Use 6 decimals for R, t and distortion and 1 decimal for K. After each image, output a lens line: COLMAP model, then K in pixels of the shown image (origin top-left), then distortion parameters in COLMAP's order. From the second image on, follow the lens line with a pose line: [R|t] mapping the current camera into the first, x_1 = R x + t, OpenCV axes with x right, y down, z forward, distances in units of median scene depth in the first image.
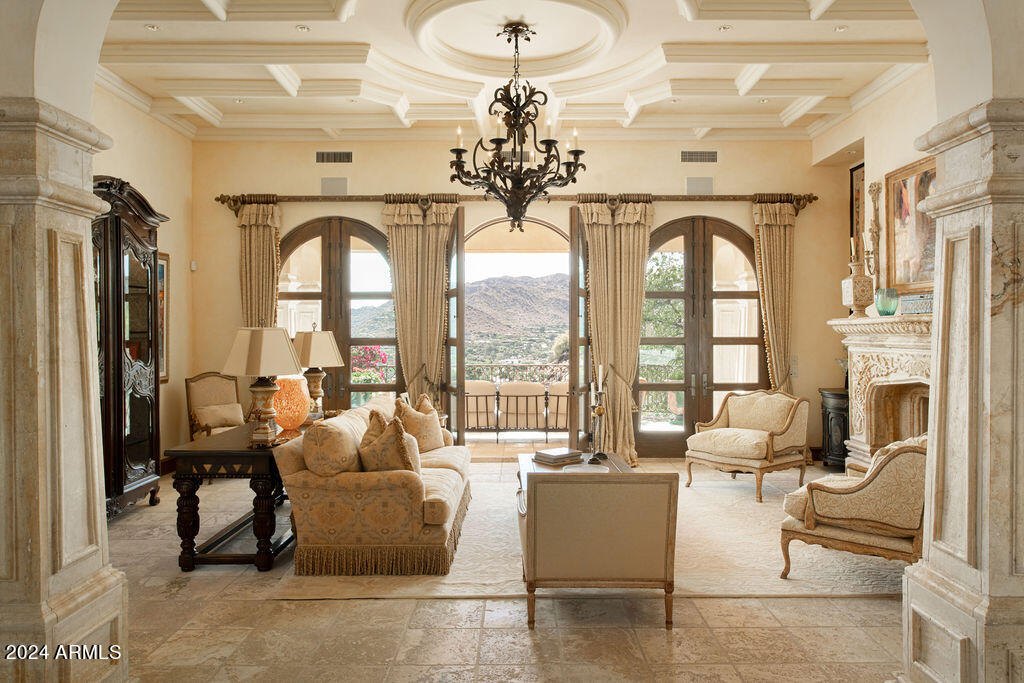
lens RADIAL K [[727.9, 0, 512.8], [0, 727.9, 340.8], [0, 0, 1]] dist [-0.002377, -0.000009]
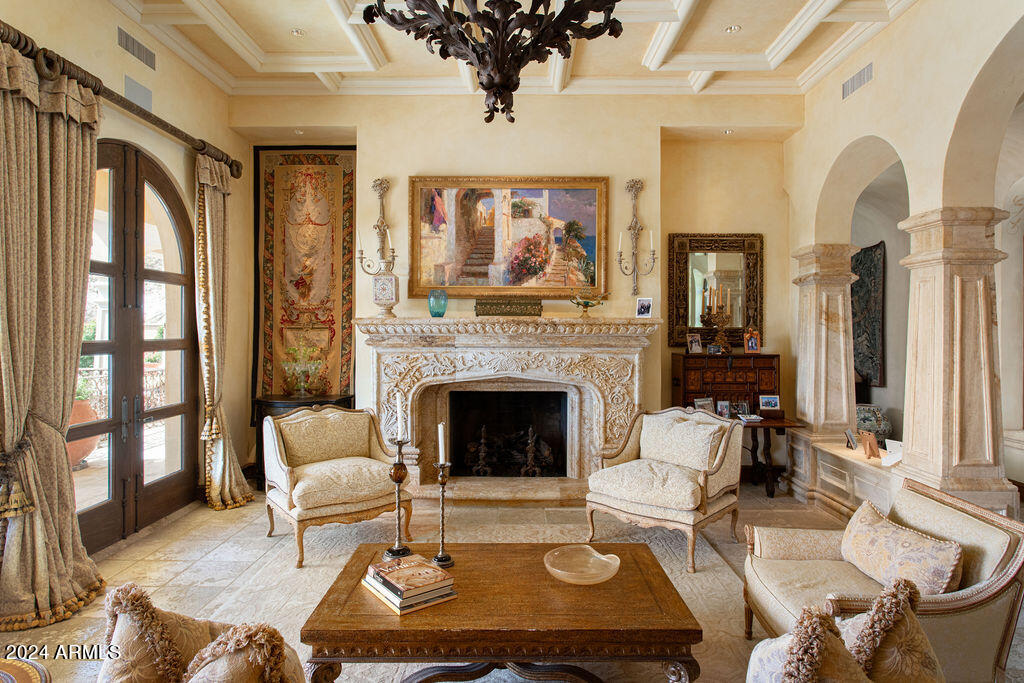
lens RADIAL K [[606.4, 0, 513.5], [0, 606.4, 339.0], [0, 0, 1]] dist [0.008344, 0.001710]
pose [[-0.000746, -0.019679, 0.999806, -0.271469], [0.007135, 0.999781, 0.019684, -0.014262], [-0.999974, 0.007148, -0.000605, 0.687582]]
